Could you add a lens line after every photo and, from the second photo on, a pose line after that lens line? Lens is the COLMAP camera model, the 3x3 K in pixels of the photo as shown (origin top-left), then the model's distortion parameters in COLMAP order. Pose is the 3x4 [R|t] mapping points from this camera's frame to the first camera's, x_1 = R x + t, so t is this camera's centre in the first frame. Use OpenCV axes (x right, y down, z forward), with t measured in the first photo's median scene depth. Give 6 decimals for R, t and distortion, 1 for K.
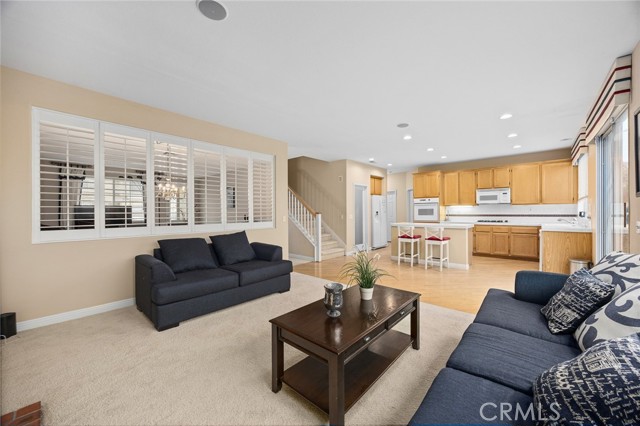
lens RADIAL K [[246.0, 0, 321.7], [0, 246.0, 210.6], [0, 0, 1]] dist [0.001226, -0.000933]
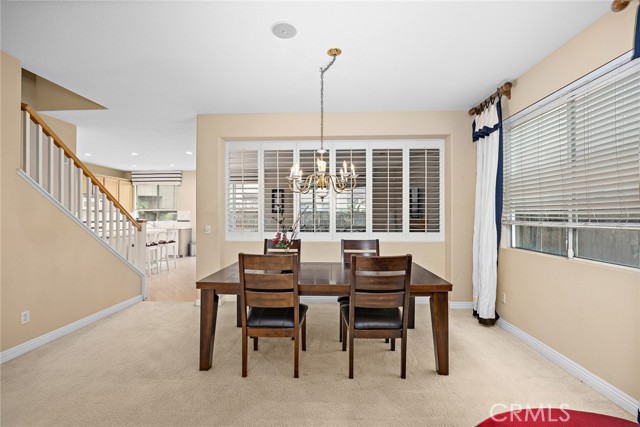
lens RADIAL K [[278.0, 0, 320.0], [0, 278.0, 211.0], [0, 0, 1]] dist [-0.020504, 0.001223]
pose [[-0.638183, 0.017173, 0.769693, -0.701939], [0.005622, 0.999828, -0.017646, -0.000655], [-0.769864, -0.006934, -0.638170, 0.933272]]
